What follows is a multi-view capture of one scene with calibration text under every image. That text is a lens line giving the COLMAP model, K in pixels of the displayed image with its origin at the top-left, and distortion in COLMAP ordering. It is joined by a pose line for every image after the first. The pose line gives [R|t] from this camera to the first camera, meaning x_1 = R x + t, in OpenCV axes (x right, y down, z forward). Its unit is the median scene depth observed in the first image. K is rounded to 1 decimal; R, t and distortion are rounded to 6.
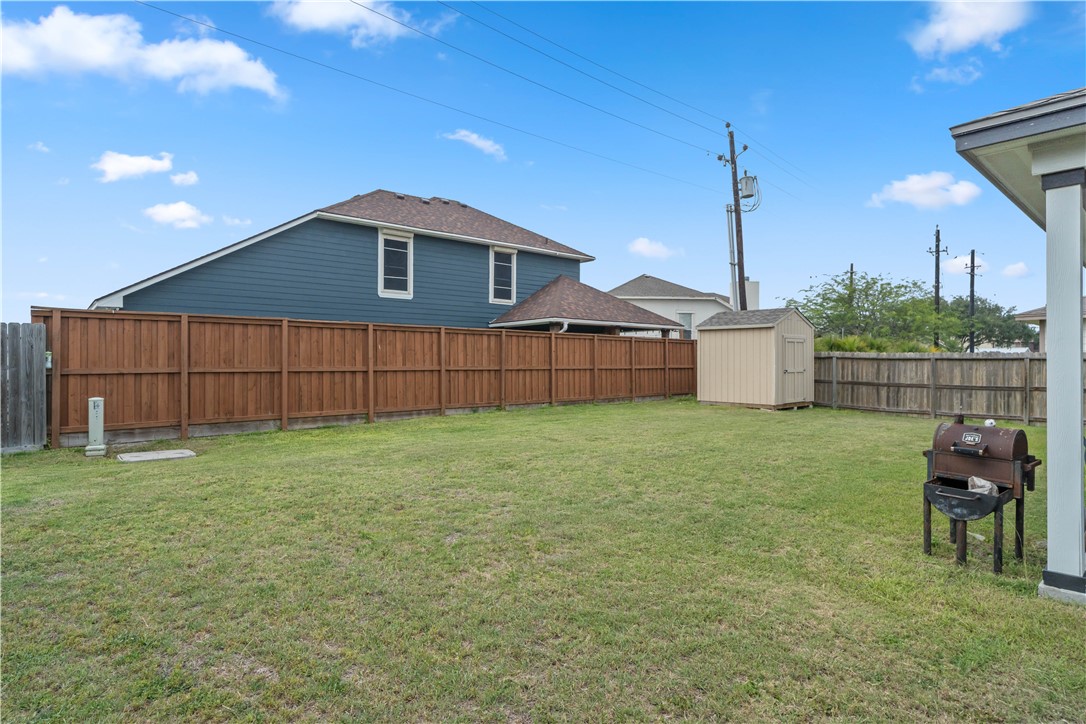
lens RADIAL K [[581.5, 0, 542.9], [0, 581.5, 362.2], [0, 0, 1]] dist [0.005913, 0.001527]
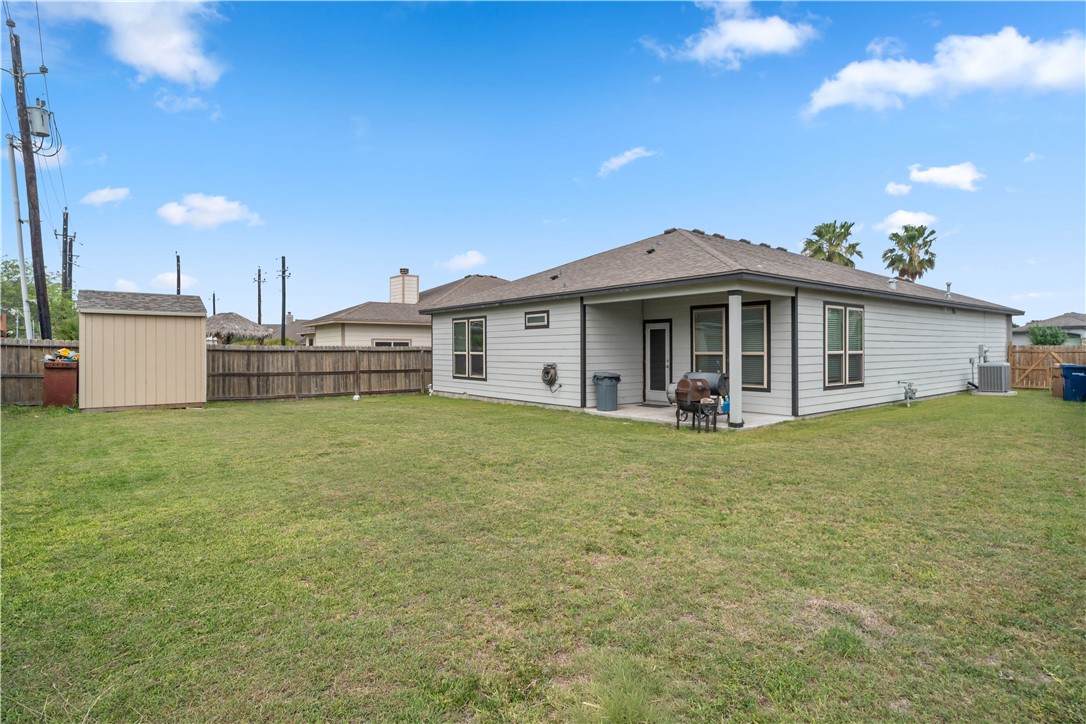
lens RADIAL K [[581.5, 0, 539.0], [0, 581.5, 357.5], [0, 0, 1]] dist [0.005913, 0.001527]
pose [[0.070789, -0.015554, 0.997370, -0.460992], [0.006325, 0.999865, 0.015144, -0.006717], [-0.997471, 0.005237, 0.070878, 0.395679]]
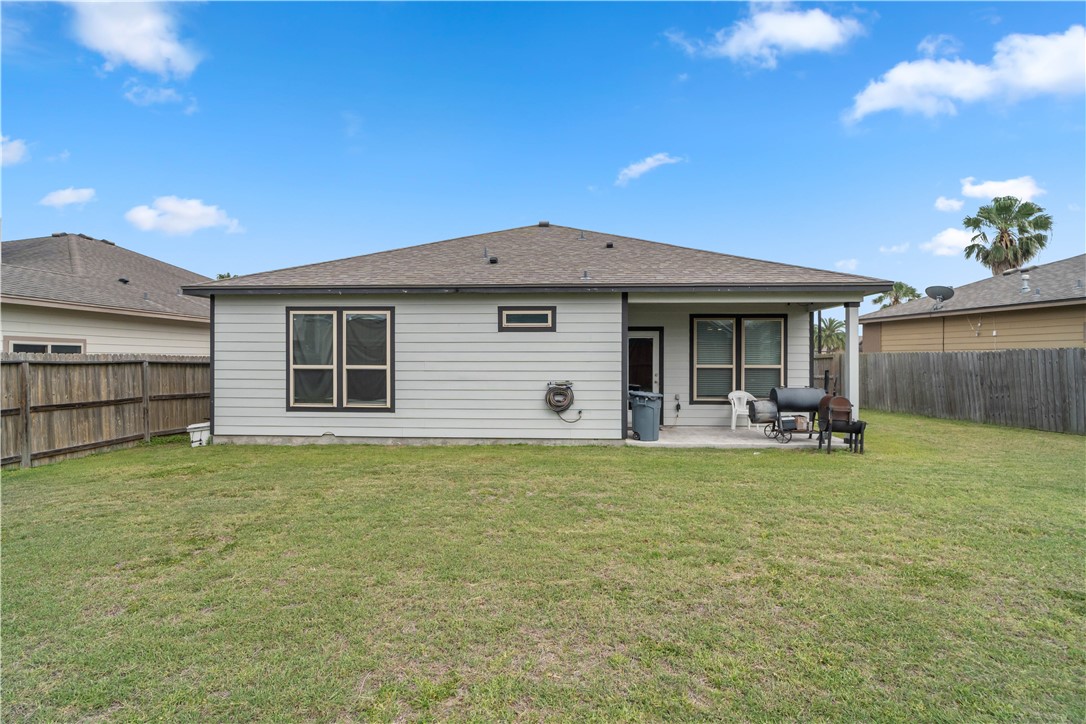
lens RADIAL K [[581.5, 0, 542.2], [0, 581.5, 359.4], [0, 0, 1]] dist [0.005913, 0.001527]
pose [[-0.708811, -0.002176, 0.705395, -0.065616], [-0.000984, 0.999997, 0.002097, -0.008970], [-0.705398, 0.000792, -0.708811, 0.835659]]
